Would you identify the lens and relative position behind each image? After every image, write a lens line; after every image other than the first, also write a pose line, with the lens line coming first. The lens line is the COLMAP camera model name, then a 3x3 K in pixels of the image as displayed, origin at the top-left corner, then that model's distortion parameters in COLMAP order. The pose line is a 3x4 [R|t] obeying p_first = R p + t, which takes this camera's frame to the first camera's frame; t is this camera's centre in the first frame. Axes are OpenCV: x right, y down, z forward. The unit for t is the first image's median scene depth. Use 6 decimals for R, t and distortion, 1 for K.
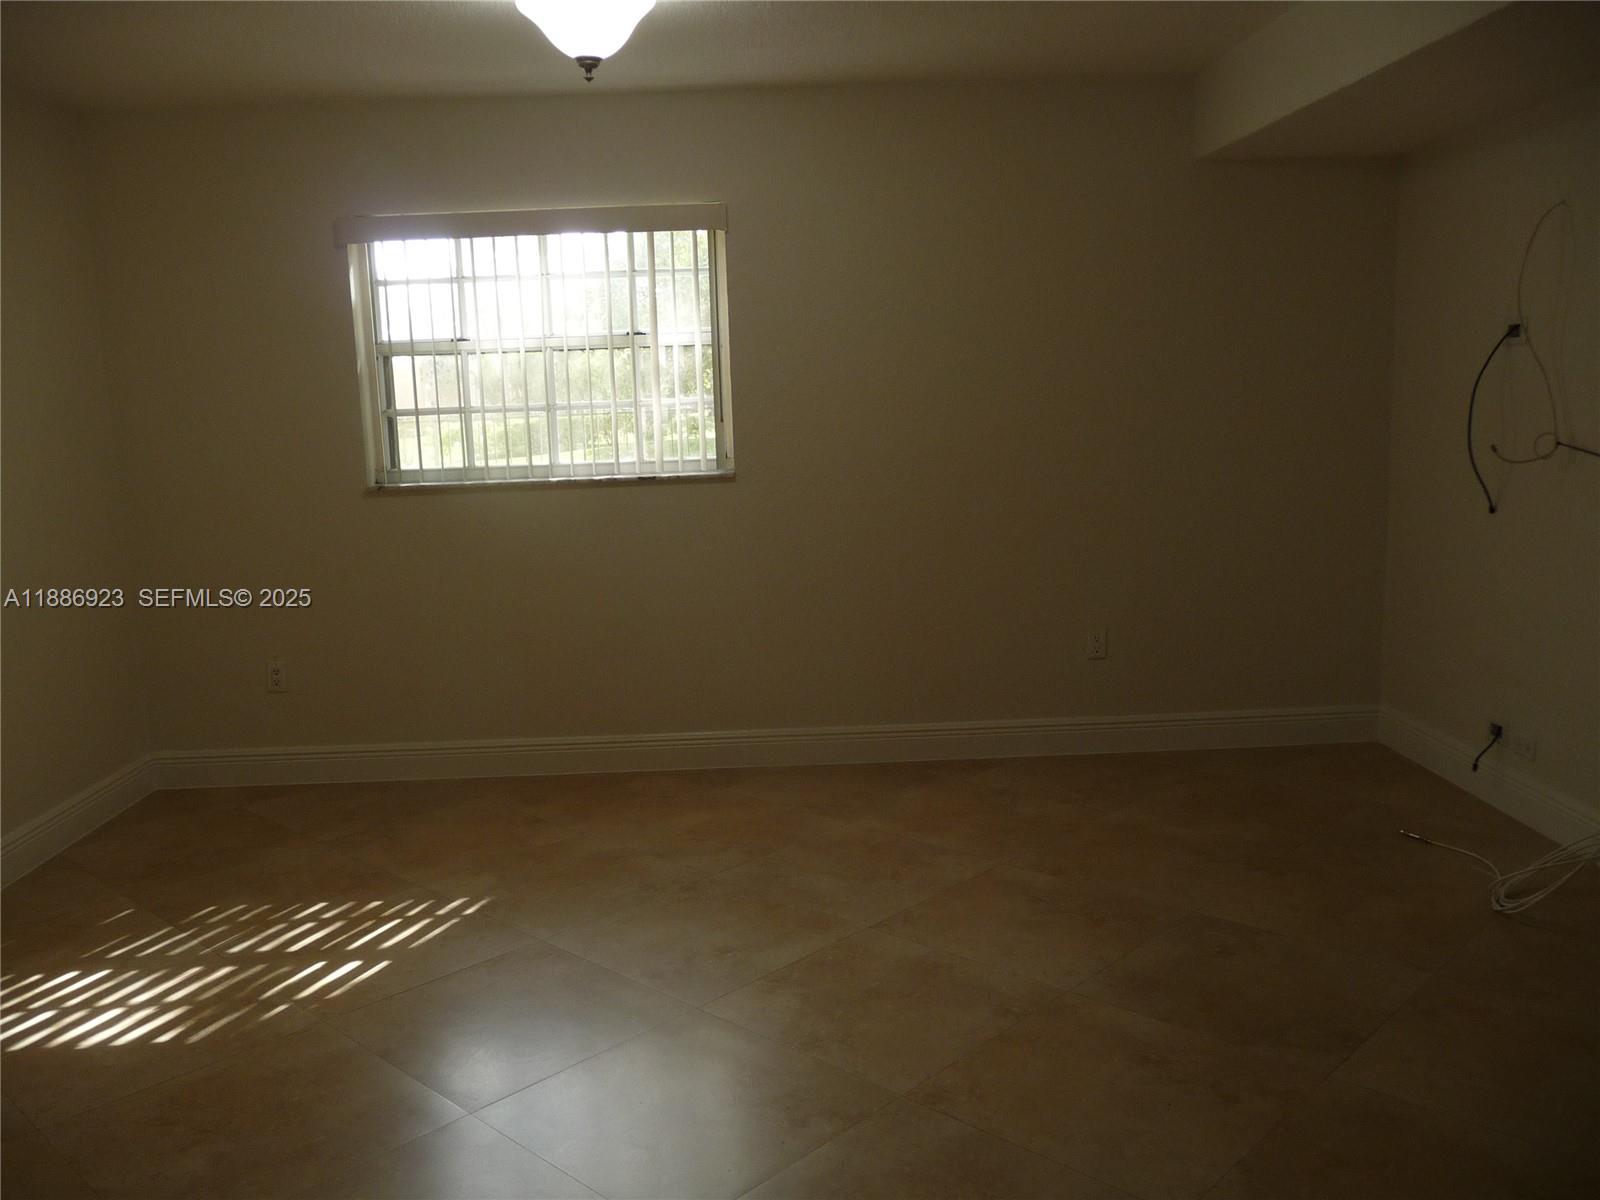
lens RADIAL K [[1369.0, 0, 806.8], [0, 1369.0, 630.1], [0, 0, 1]] dist [-0.045382, 0.039159]
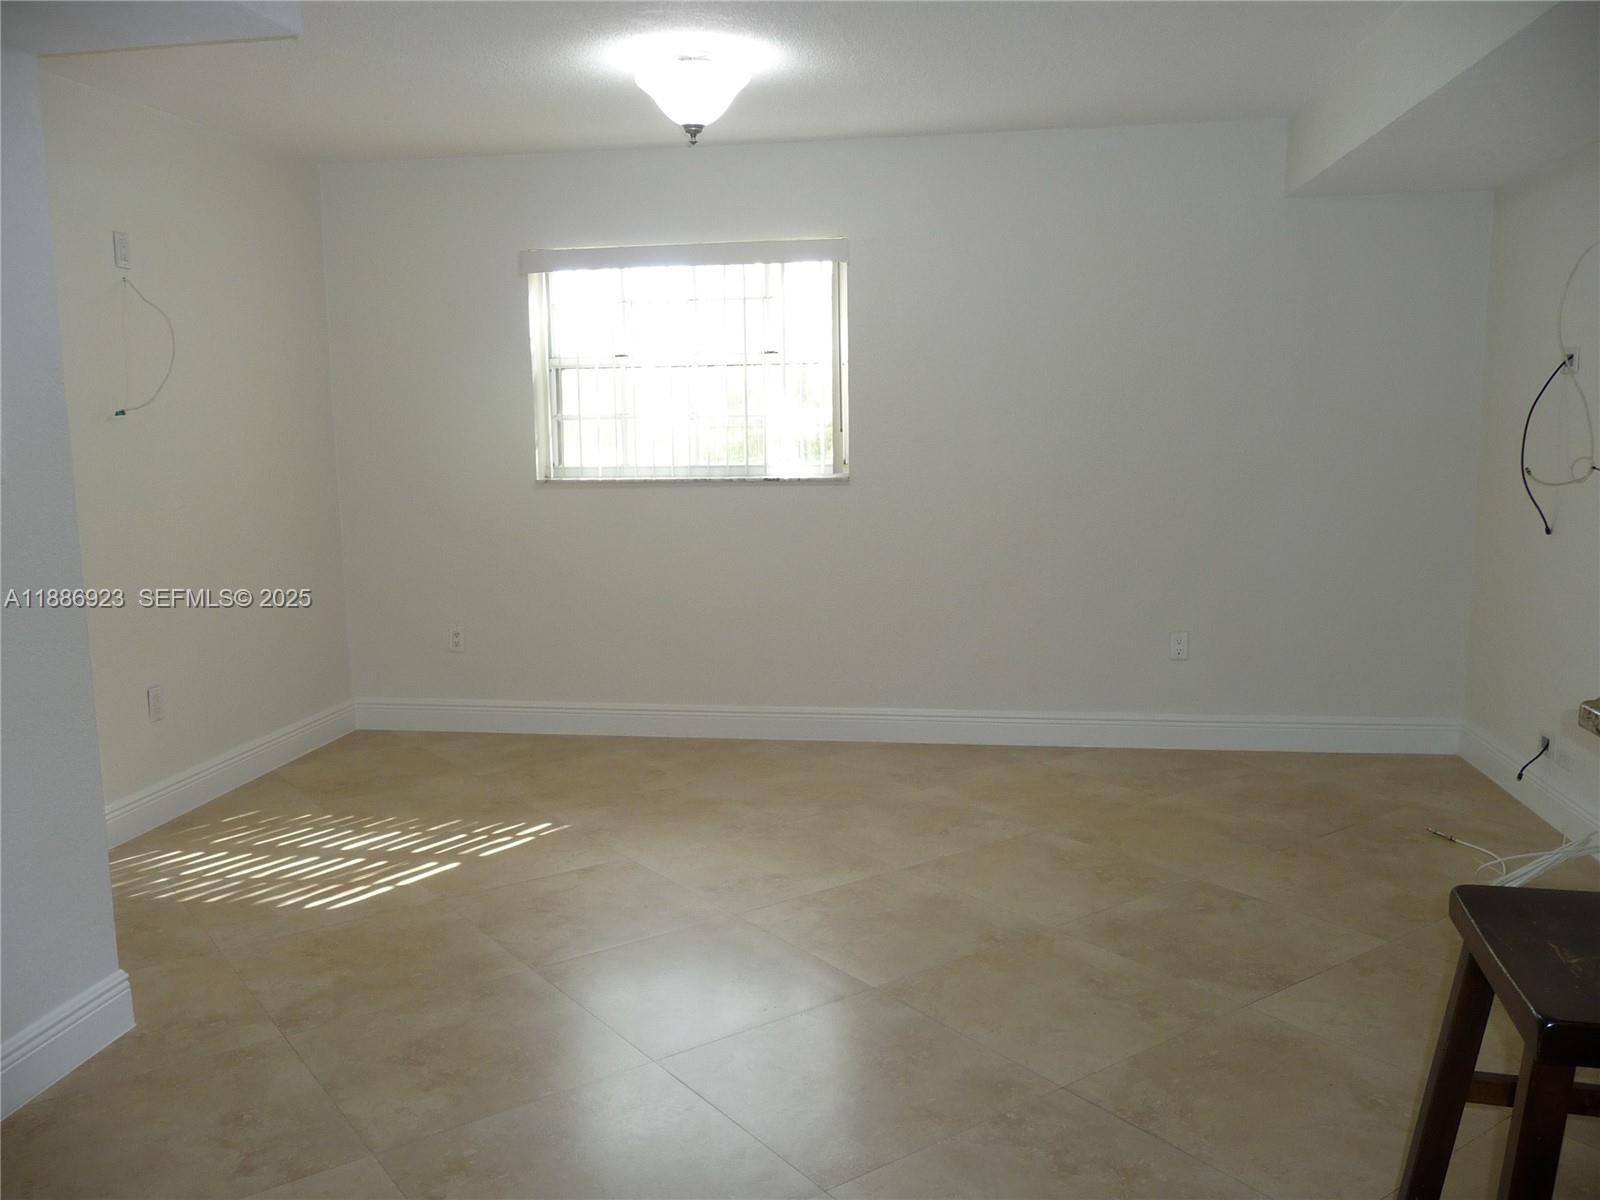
lens RADIAL K [[1383.5, 0, 798.4], [0, 1383.5, 635.2], [0, 0, 1]] dist [-0.041576, 0.001395]
pose [[0.982041, 0.047974, -0.182466, 0.139304], [-0.049818, 0.998743, -0.005534, 0.026993], [0.181972, 0.014525, 0.983197, -0.141729]]
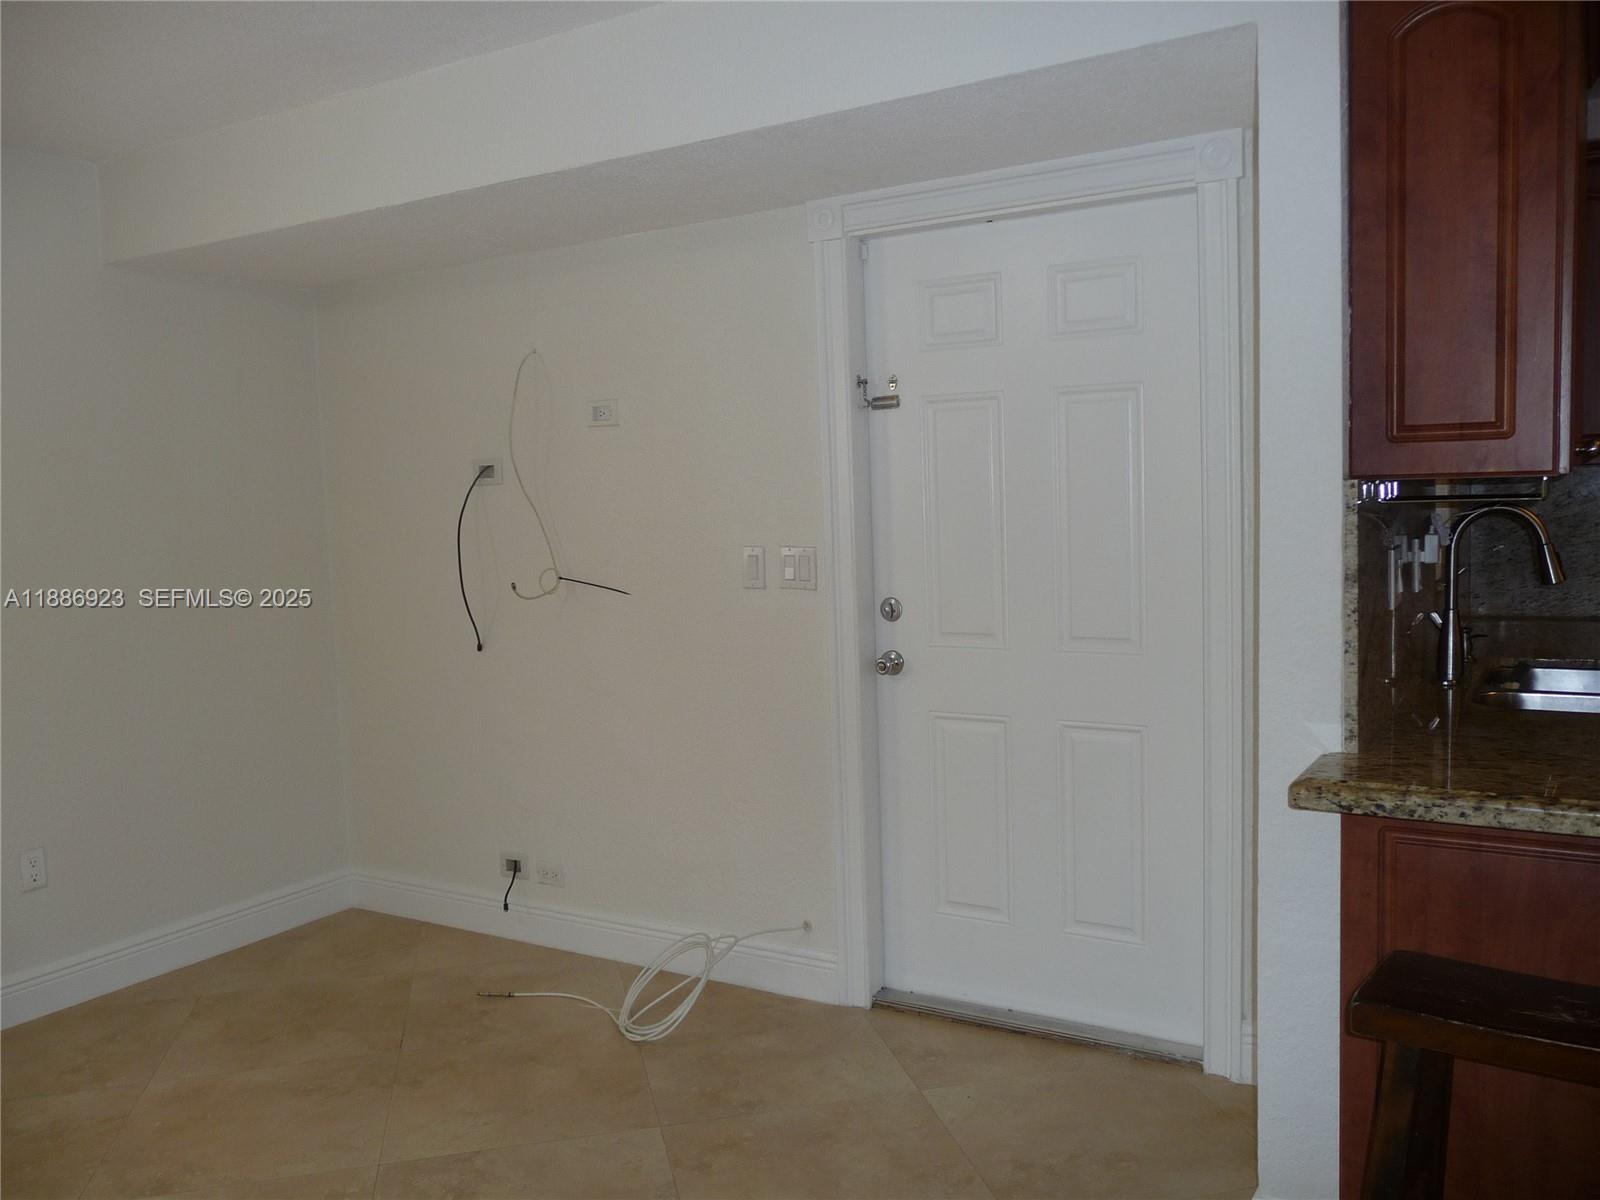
lens RADIAL K [[1375.1, 0, 800.0], [0, 1375.1, 600.0], [0, 0, 1]] dist [-0.005953, -0.004071]
pose [[0.561283, -0.061022, 0.825372, -0.204285], [0.162958, 0.985904, -0.037926, -0.047734], [-0.811423, 0.155789, 0.563315, 0.239539]]
